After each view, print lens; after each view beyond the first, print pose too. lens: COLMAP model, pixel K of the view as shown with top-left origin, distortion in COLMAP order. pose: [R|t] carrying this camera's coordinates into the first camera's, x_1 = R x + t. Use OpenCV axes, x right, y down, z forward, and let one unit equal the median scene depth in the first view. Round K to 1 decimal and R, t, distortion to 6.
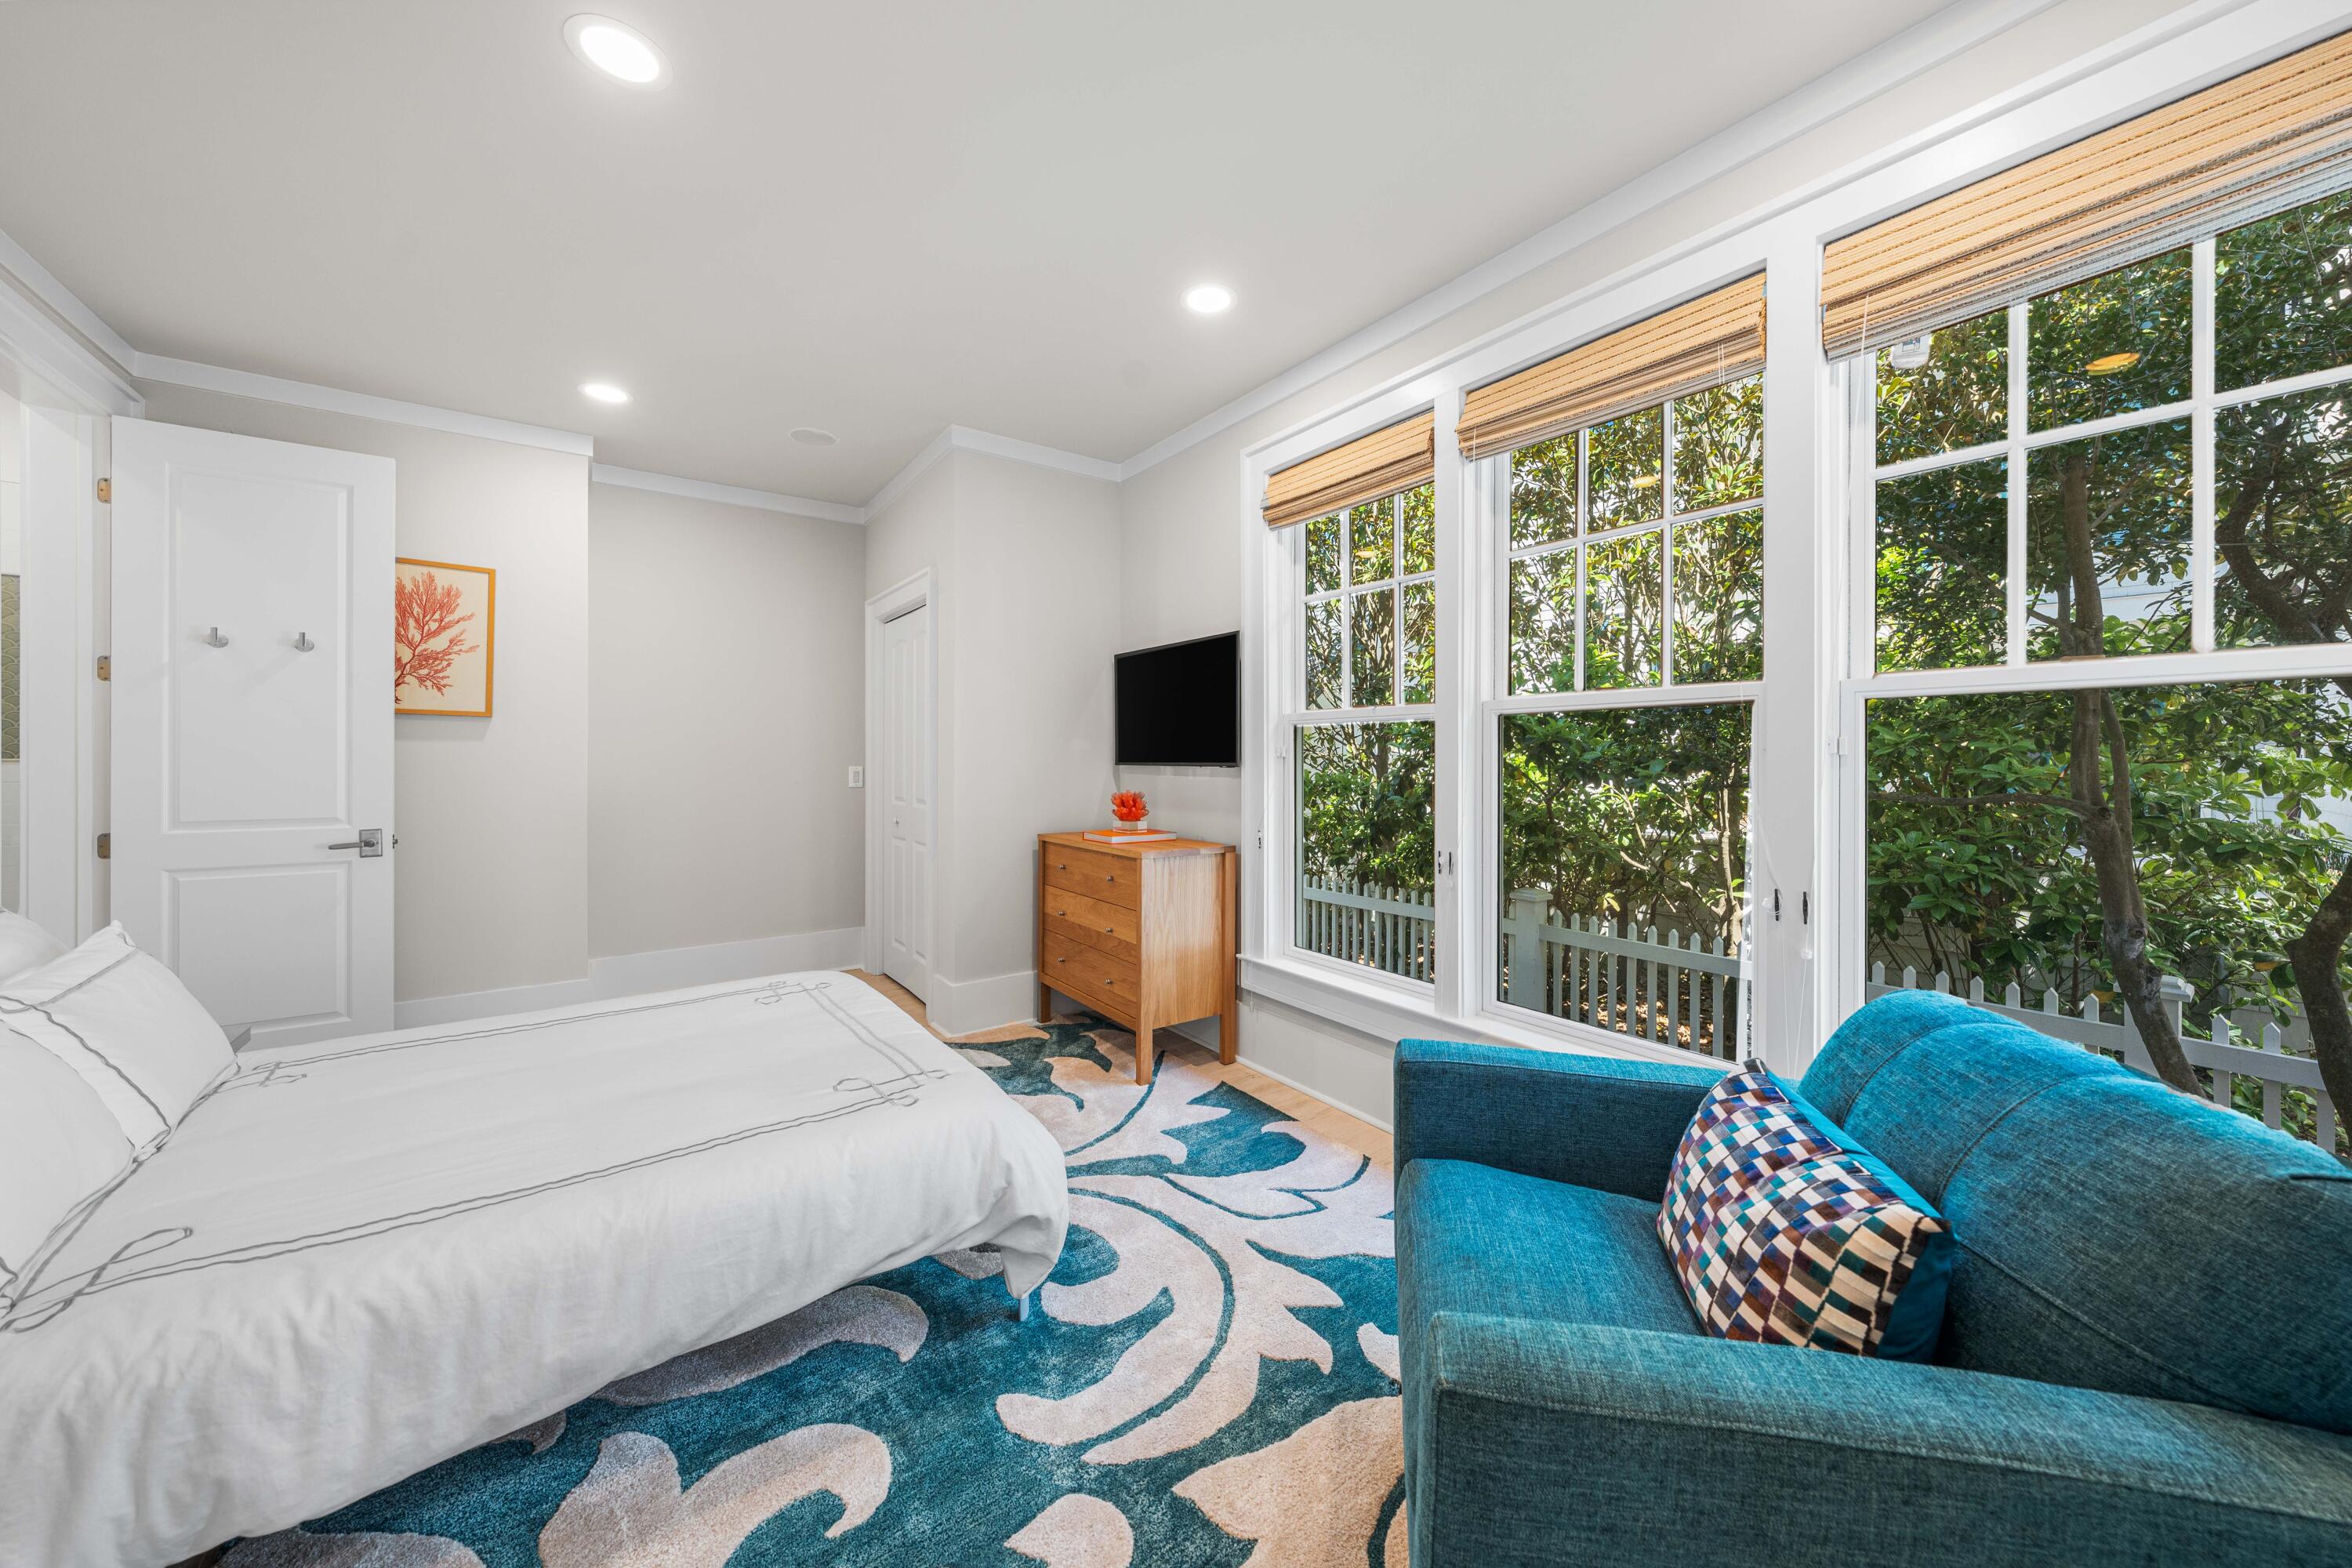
lens RADIAL K [[812.7, 0, 1175.6], [0, 812.7, 765.0], [0, 0, 1]] dist [0.000172, 0.000002]
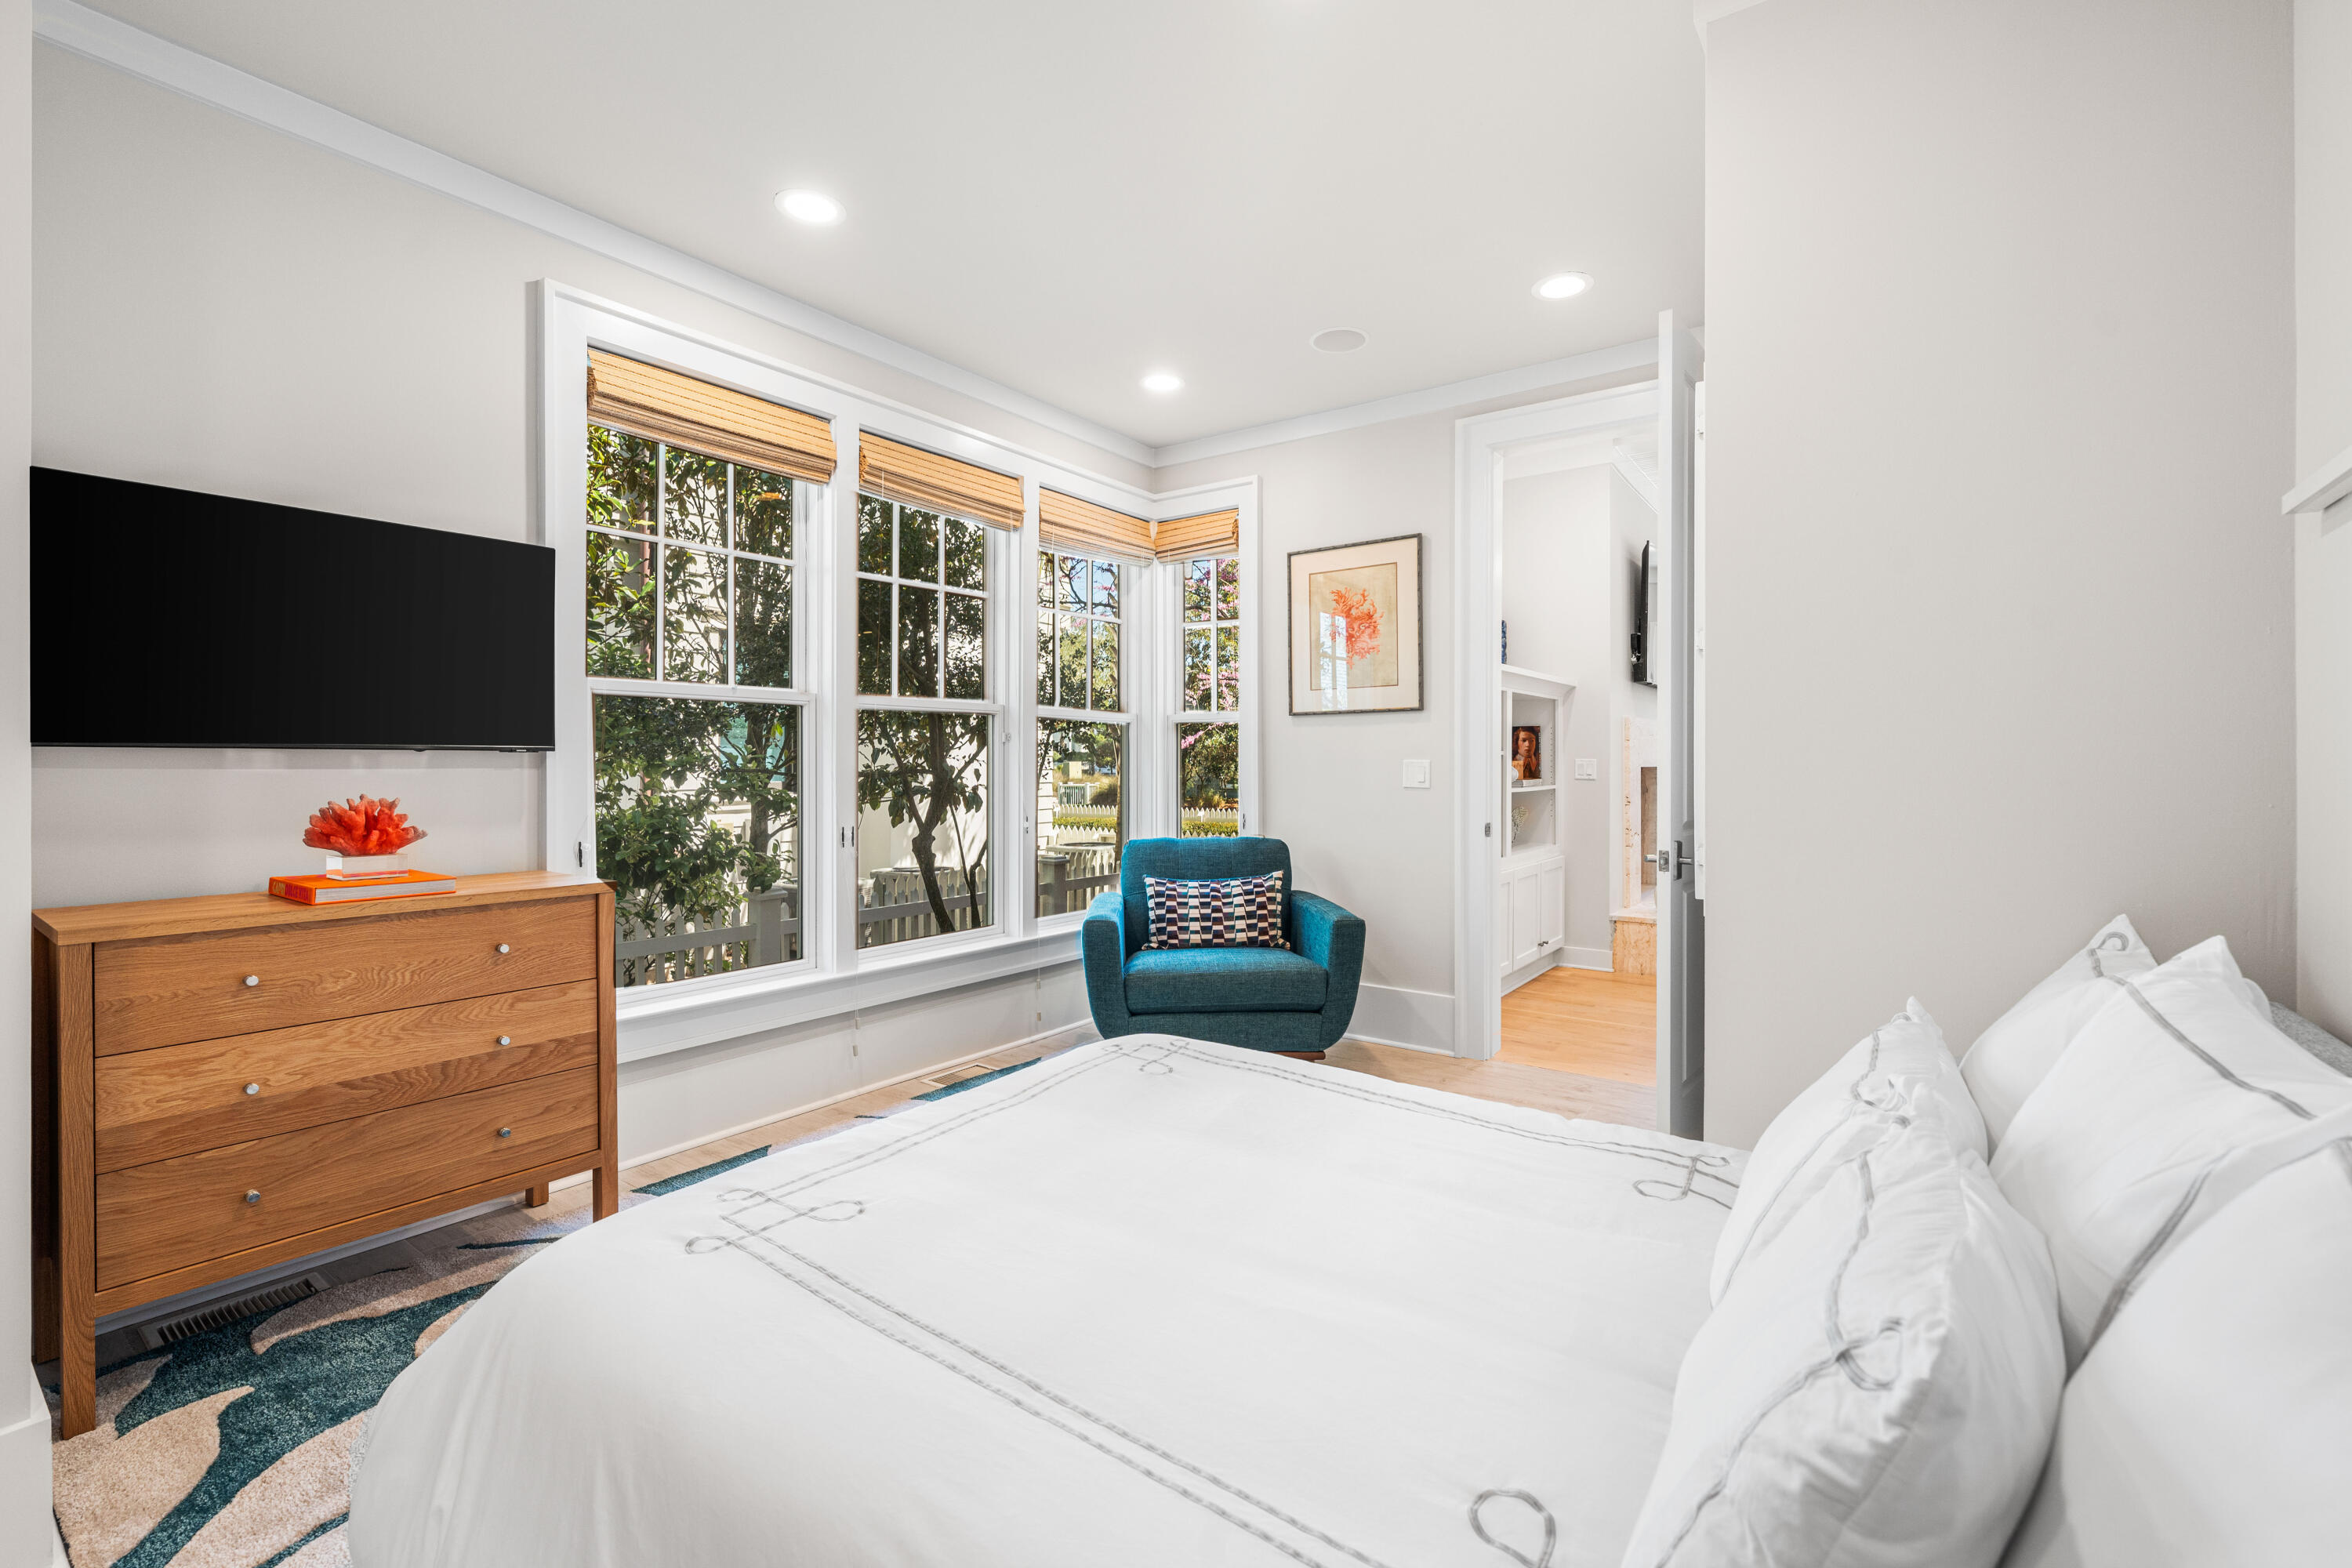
lens RADIAL K [[987.7, 0, 1174.3], [0, 987.7, 770.5], [0, 0, 1]] dist [0.000233, 0.000035]
pose [[-0.298642, -0.003877, 0.954357, -0.943390], [0.012005, 0.999897, 0.007818, 0.022117], [-0.954290, 0.013792, -0.298565, 0.829413]]
